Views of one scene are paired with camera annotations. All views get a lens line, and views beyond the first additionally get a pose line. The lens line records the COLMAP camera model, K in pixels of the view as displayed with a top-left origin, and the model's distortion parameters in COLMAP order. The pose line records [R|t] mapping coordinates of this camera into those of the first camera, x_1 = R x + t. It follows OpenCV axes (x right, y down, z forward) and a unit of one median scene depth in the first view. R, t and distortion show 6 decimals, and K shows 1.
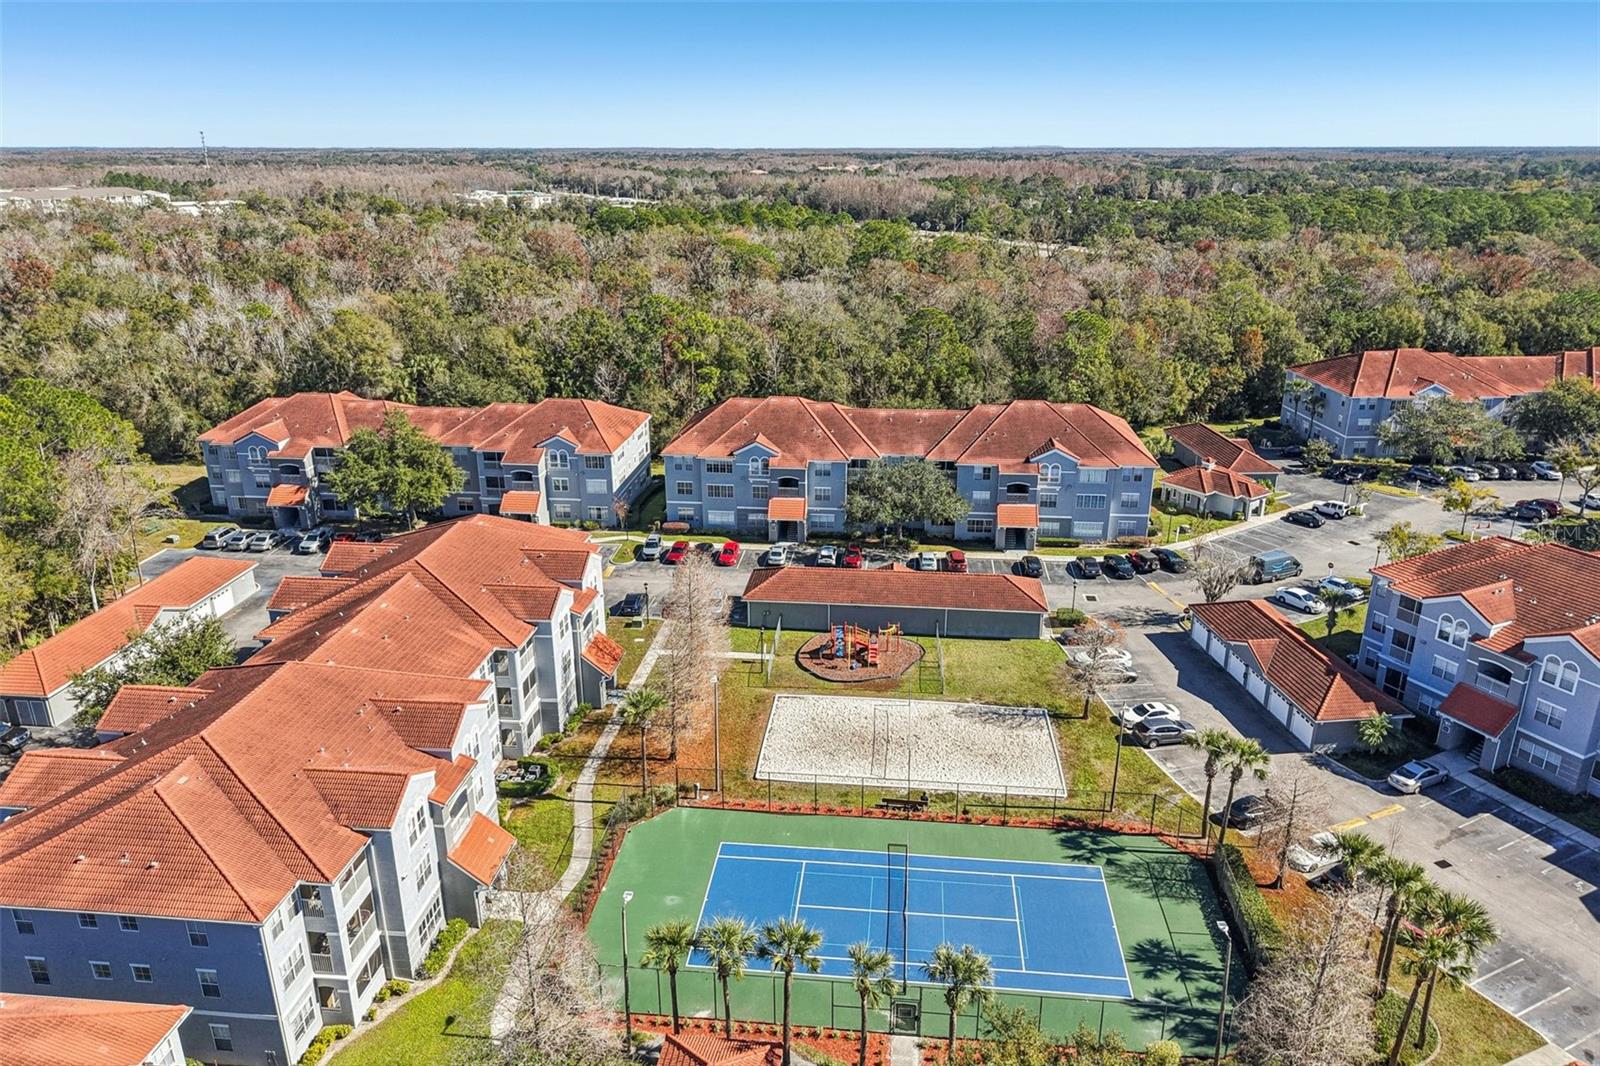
lens RADIAL K [[1074.0, 0, 813.8], [0, 1074.0, 533.9], [0, 0, 1]] dist [0.001232, -0.002213]
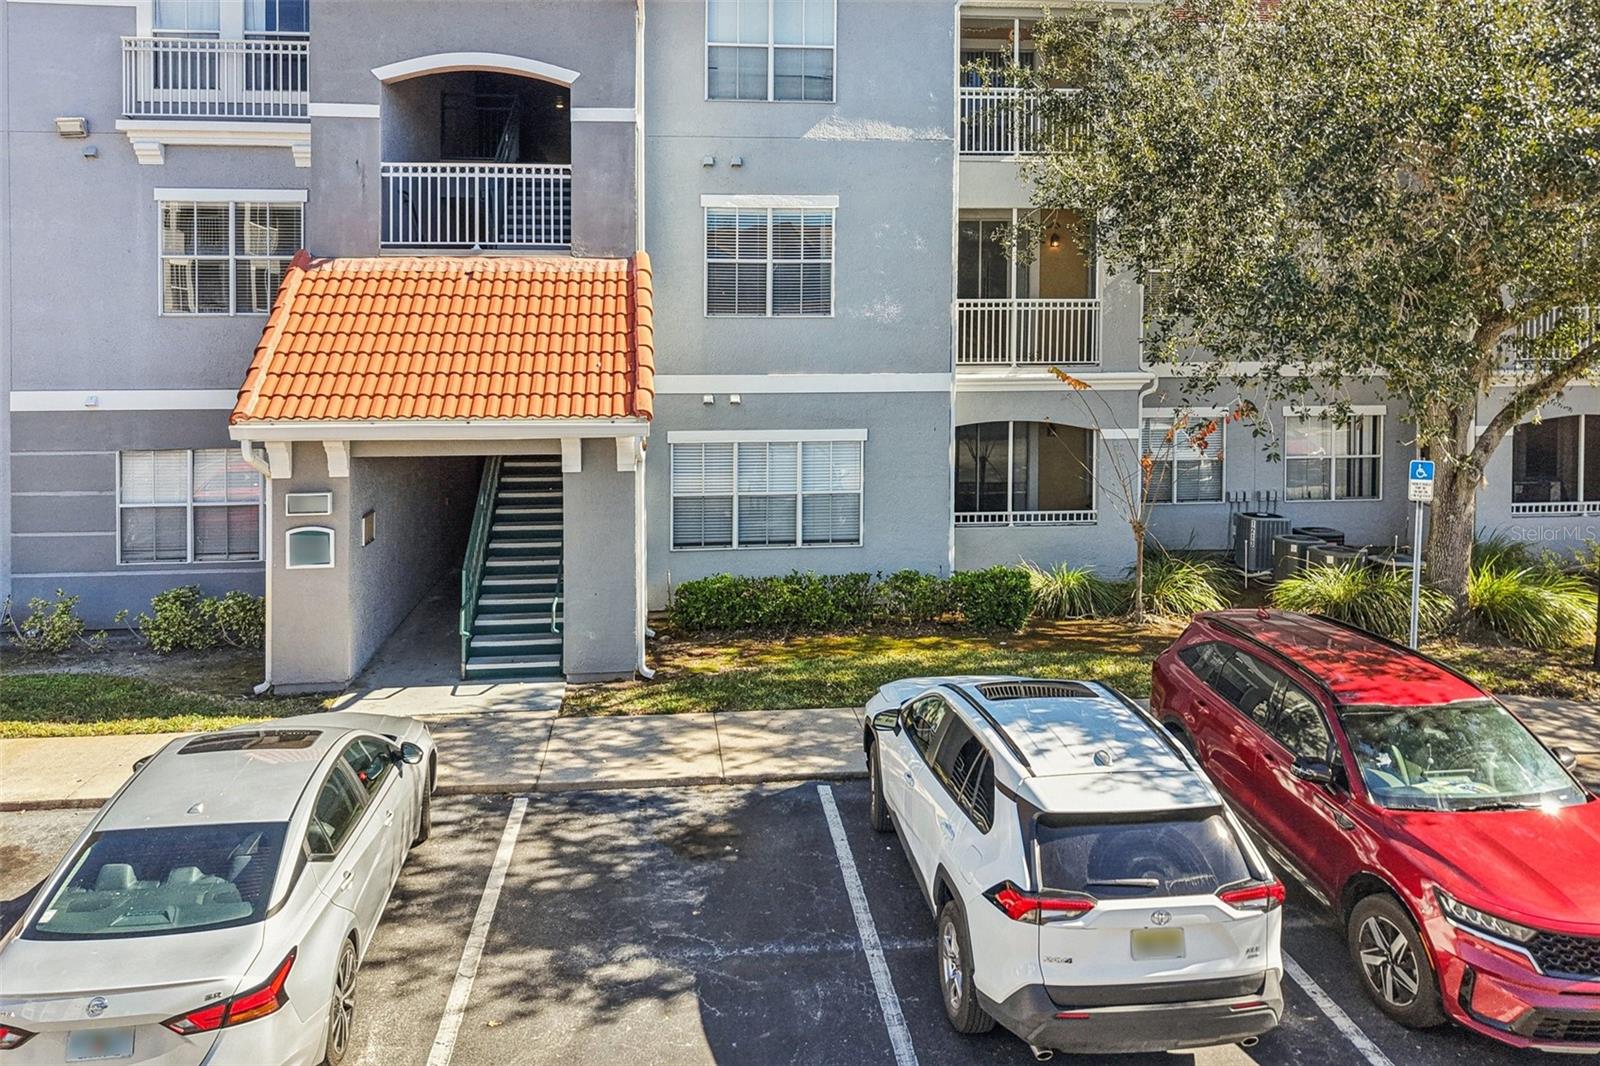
lens RADIAL K [[1173.5, 0, 804.1], [0, 1173.5, 315.4], [0, 0, 1]] dist [0.014735, -0.001895]
pose [[0.979006, -0.004562, 0.203781, -0.015623], [0.072298, 0.942520, -0.326235, 0.013307], [-0.190579, 0.334119, 0.923062, 0.887248]]
